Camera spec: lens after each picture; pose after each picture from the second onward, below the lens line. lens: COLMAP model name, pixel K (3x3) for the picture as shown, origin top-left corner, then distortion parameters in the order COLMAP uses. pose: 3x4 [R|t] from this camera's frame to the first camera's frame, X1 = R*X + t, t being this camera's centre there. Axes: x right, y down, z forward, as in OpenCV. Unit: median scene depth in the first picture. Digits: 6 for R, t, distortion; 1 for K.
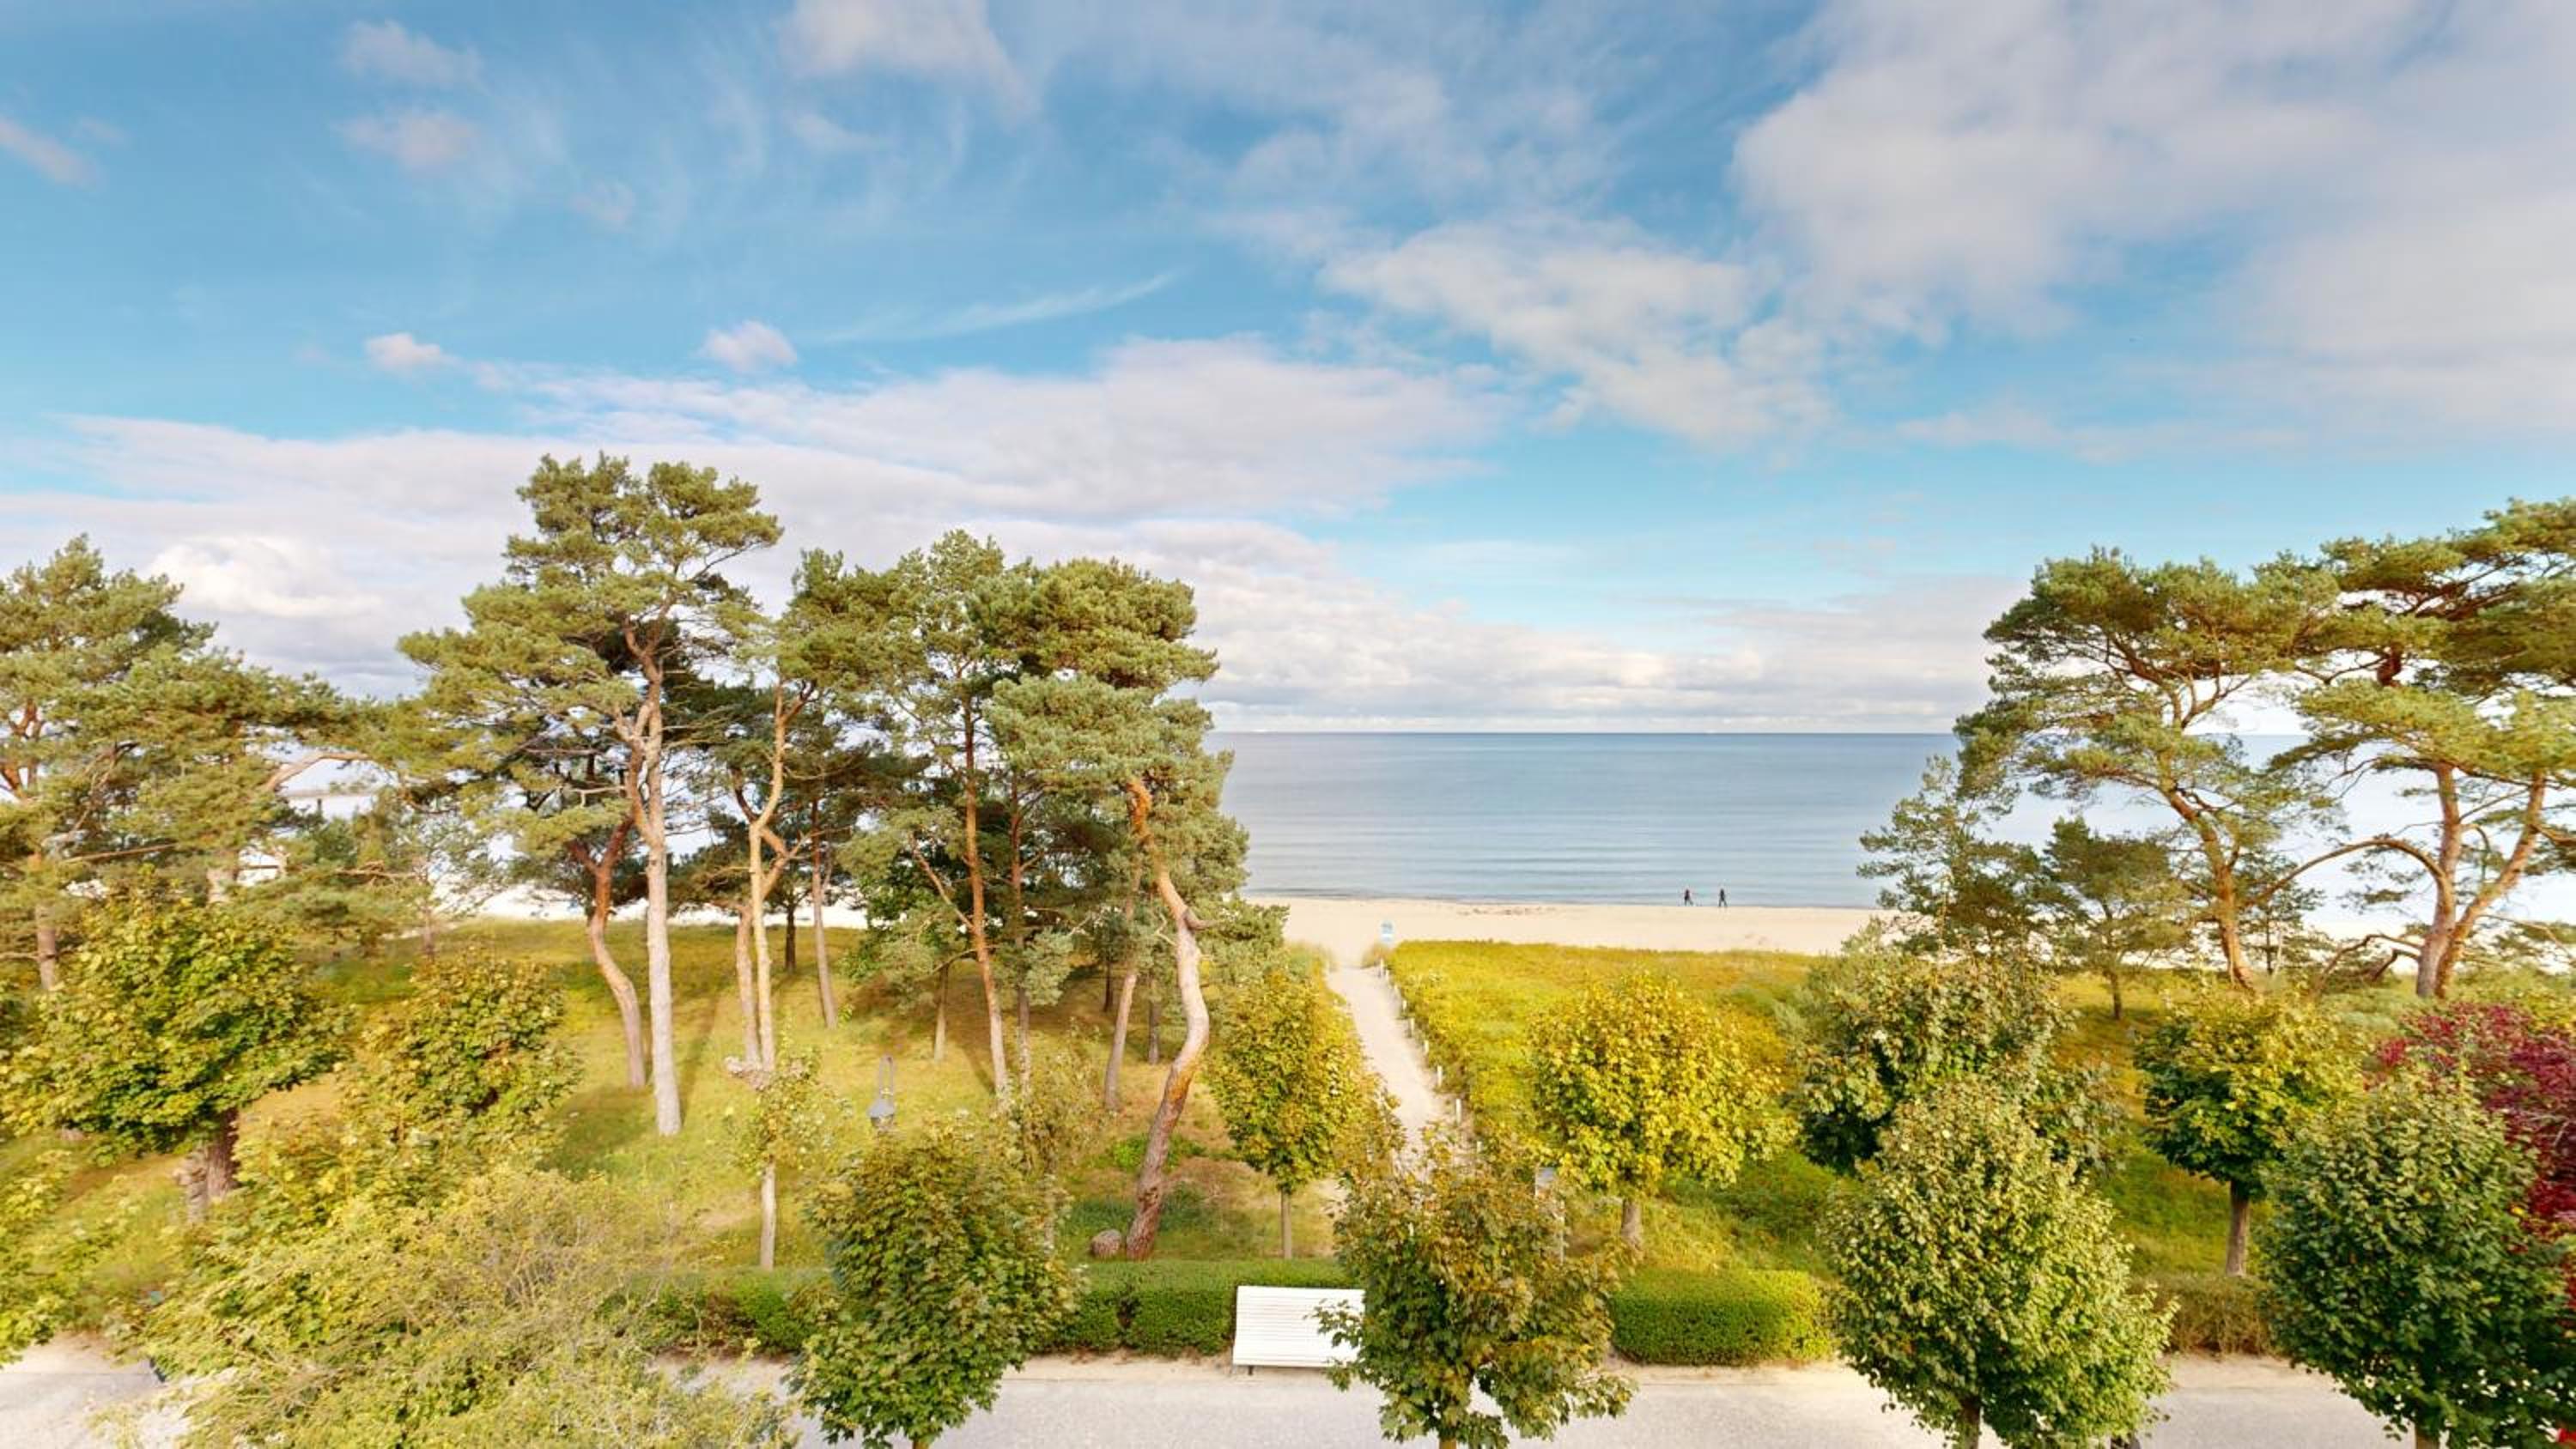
lens RADIAL K [[1151.4, 0, 1289.5], [0, 1151.4, 729.2], [0, 0, 1]] dist [-0.000051, -0.000291]
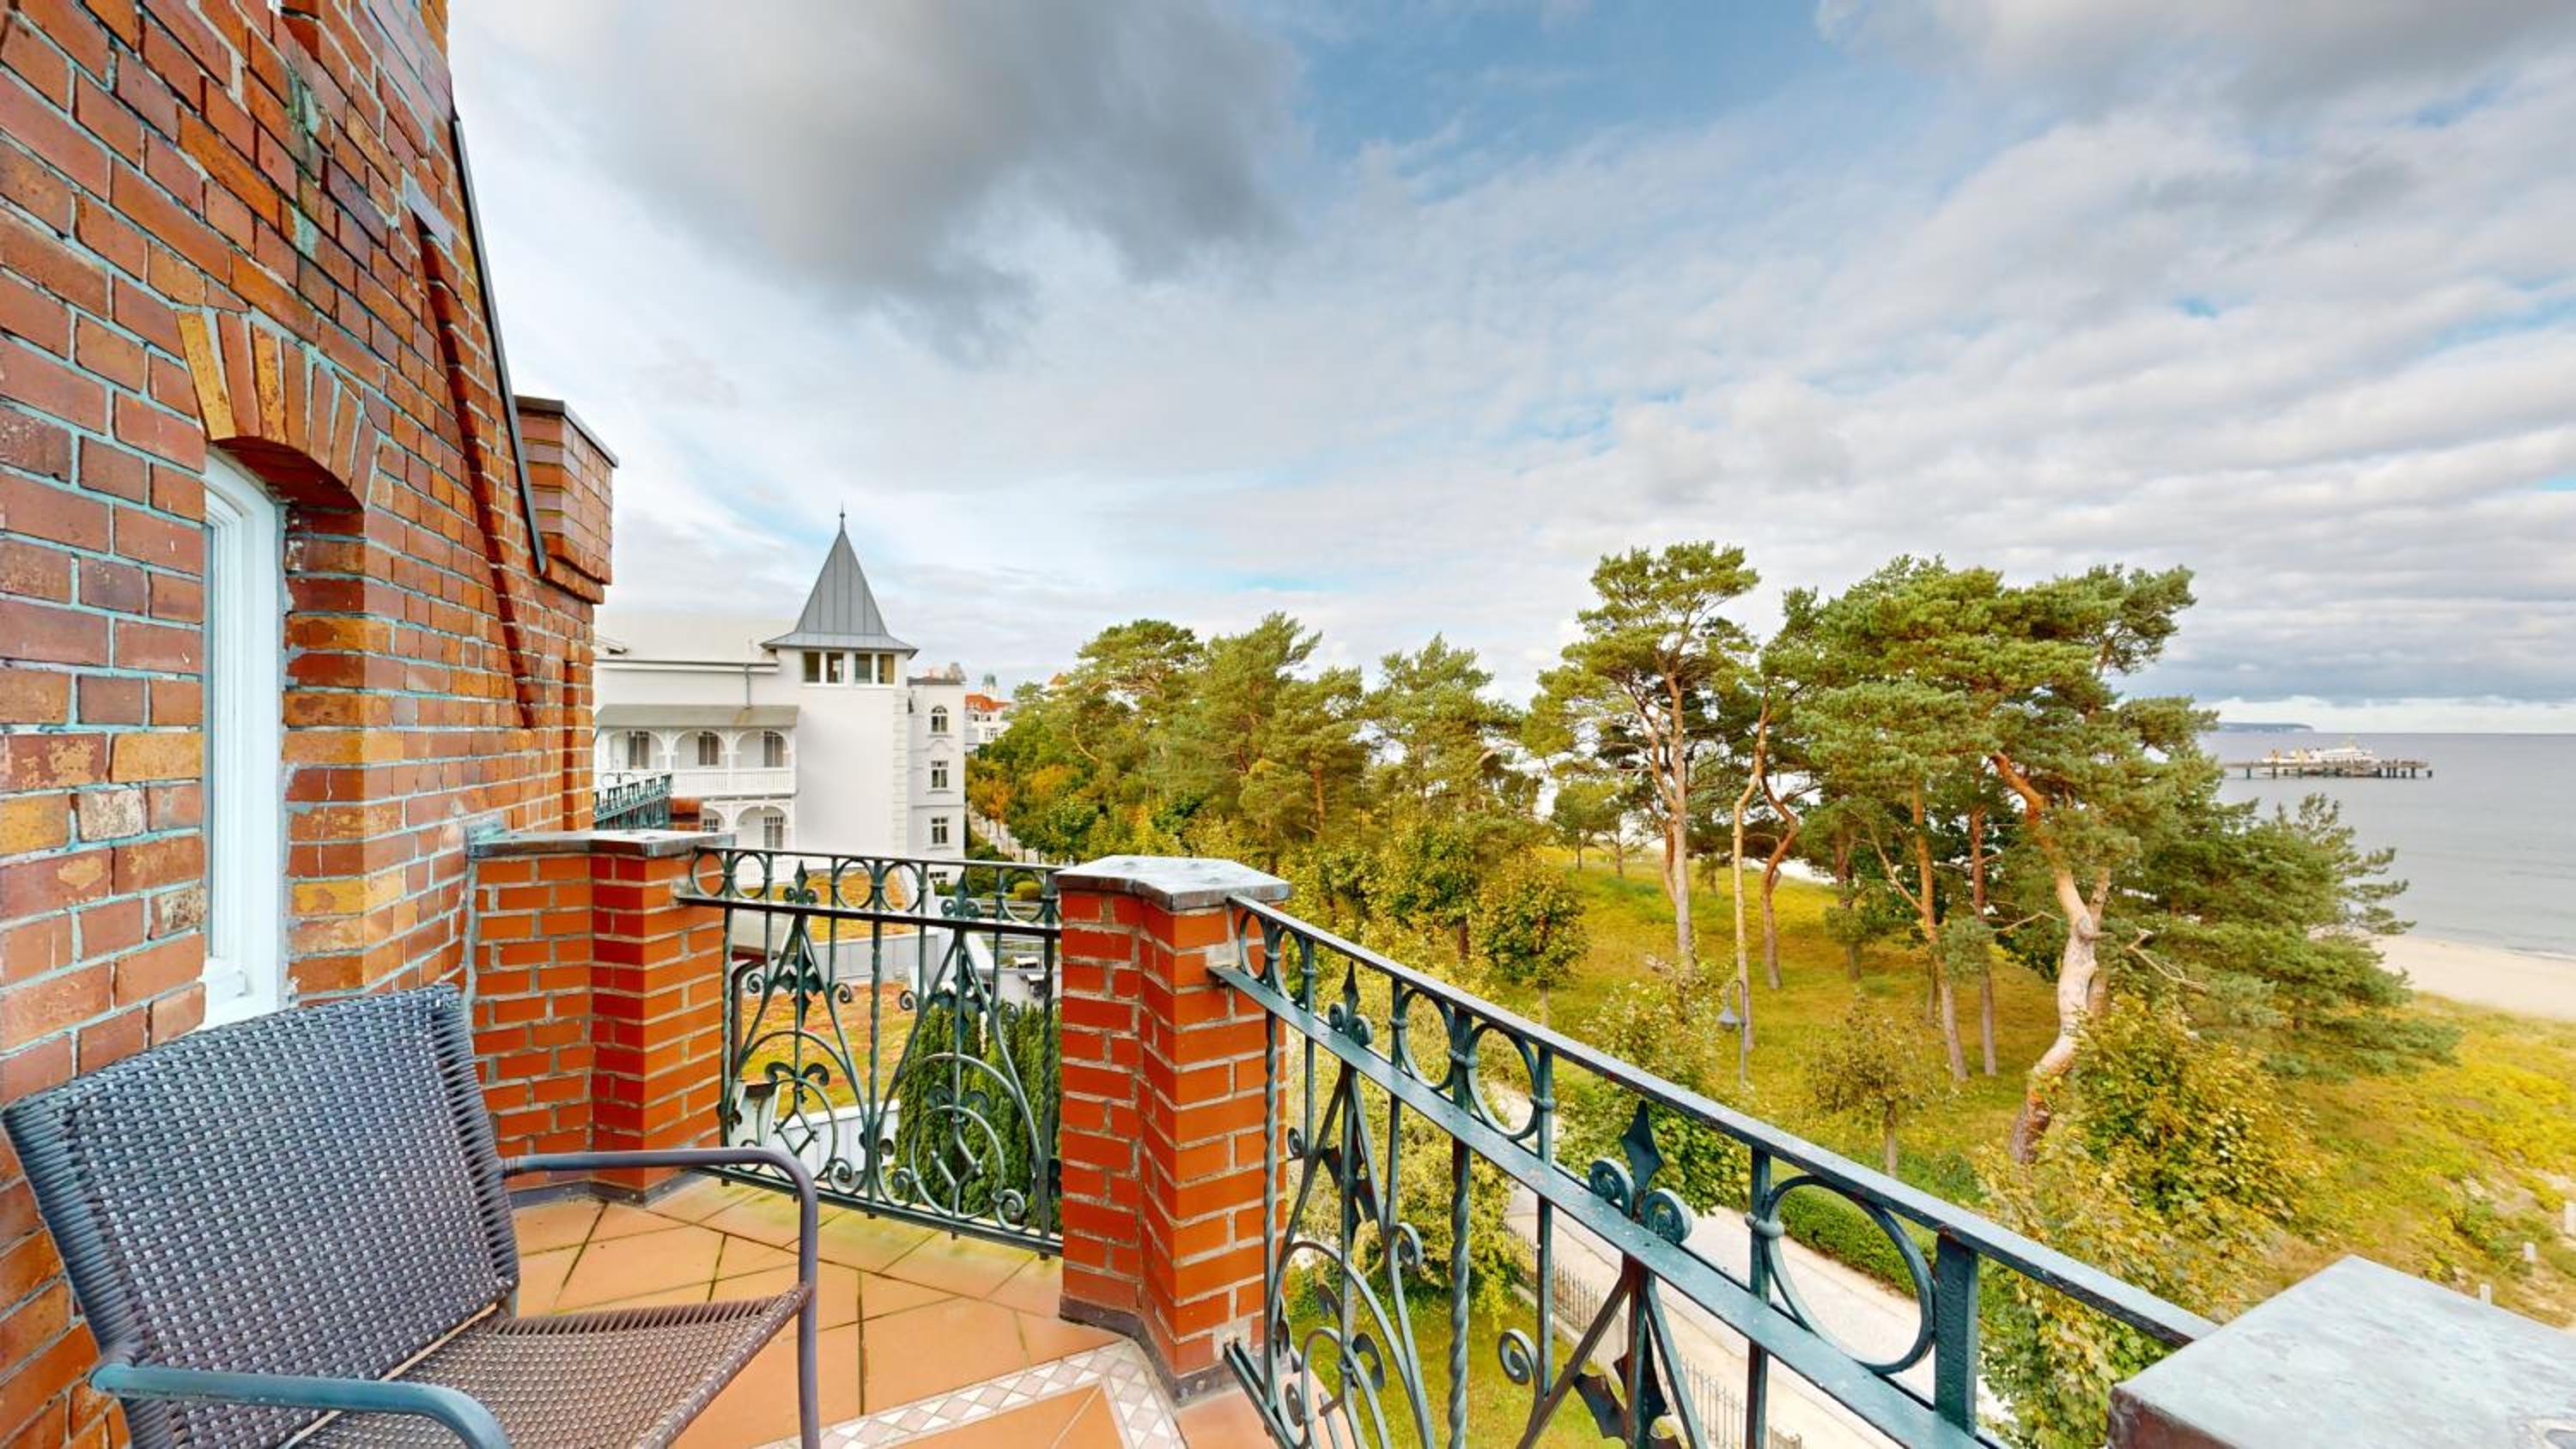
lens RADIAL K [[900.9, 0, 1287.9], [0, 900.9, 727.4], [0, 0, 1]] dist [0.000254, 0.000048]
pose [[0.456801, -0.002350, -0.889566, 0.245129], [0.000418, 0.999997, -0.002427, -0.000453], [0.889569, 0.000737, 0.456801, 0.056611]]
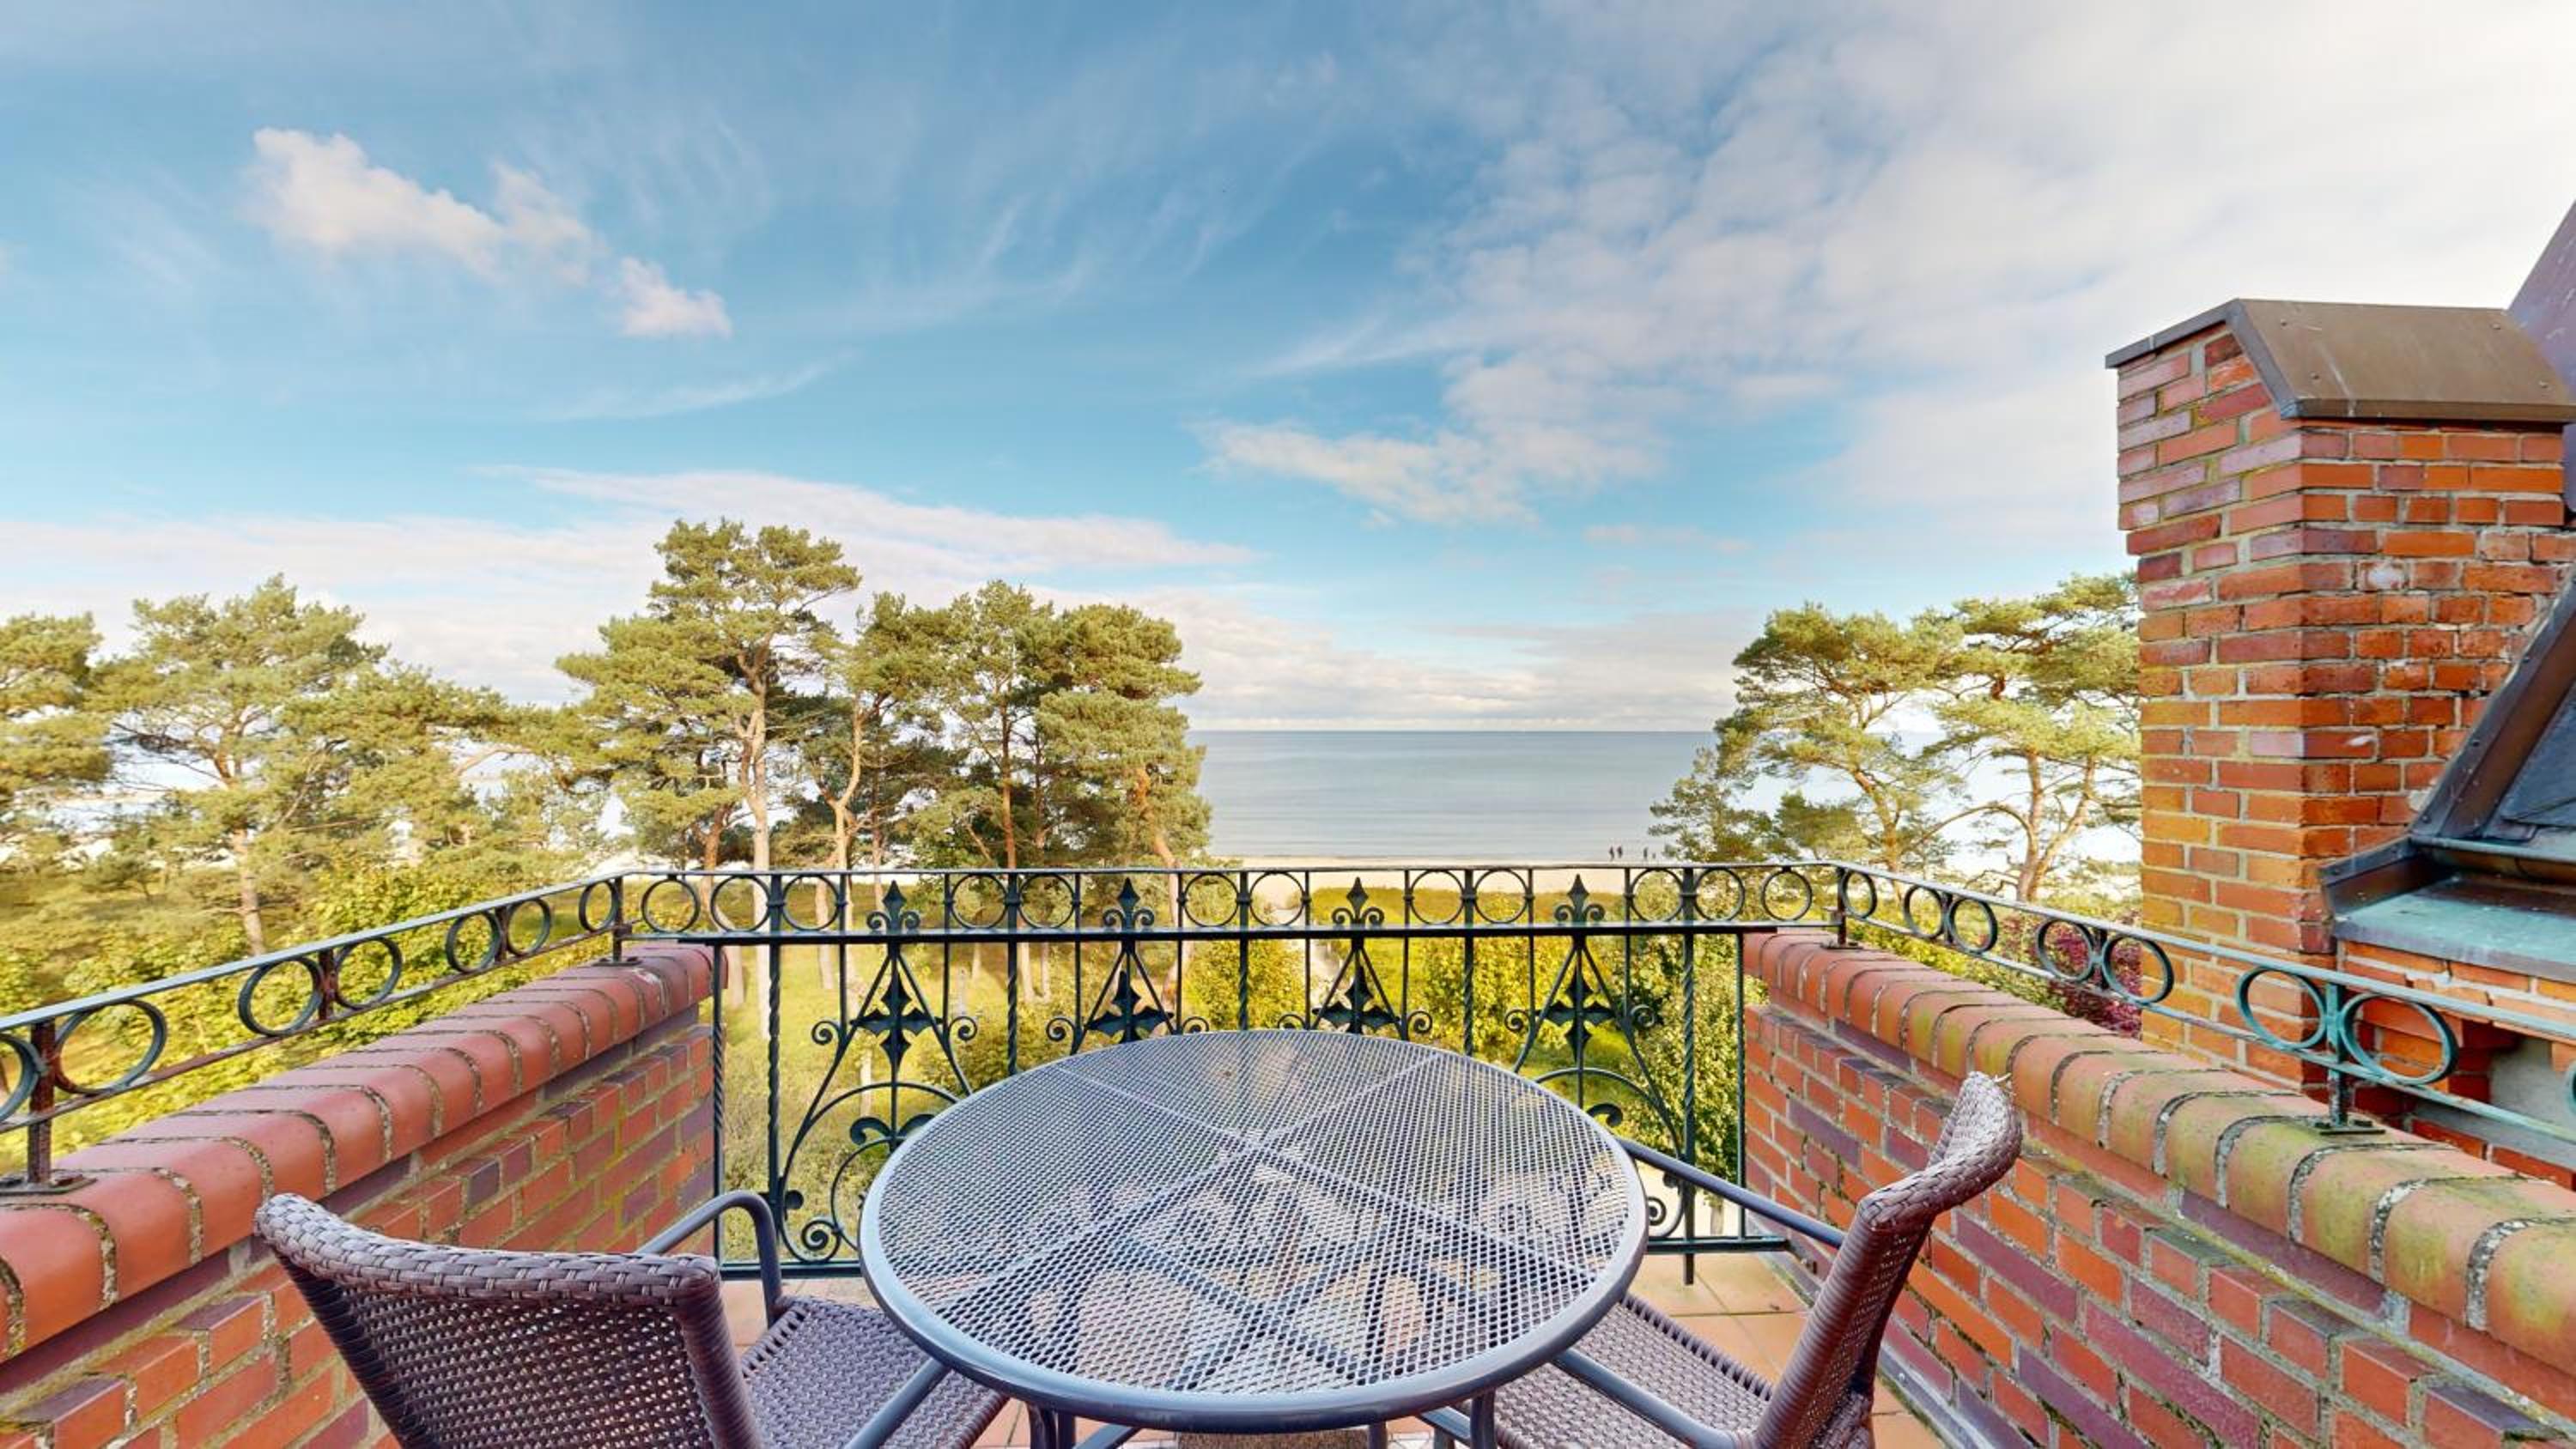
lens RADIAL K [[900.9, 0, 1287.9], [0, 900.9, 727.4], [0, 0, 1]] dist [0.000254, 0.000048]
pose [[0.996873, 0.000076, 0.079017, -0.035357], [0.000044, 0.999999, -0.001516, -0.000482], [-0.079017, 0.001515, 0.996872, -0.071821]]
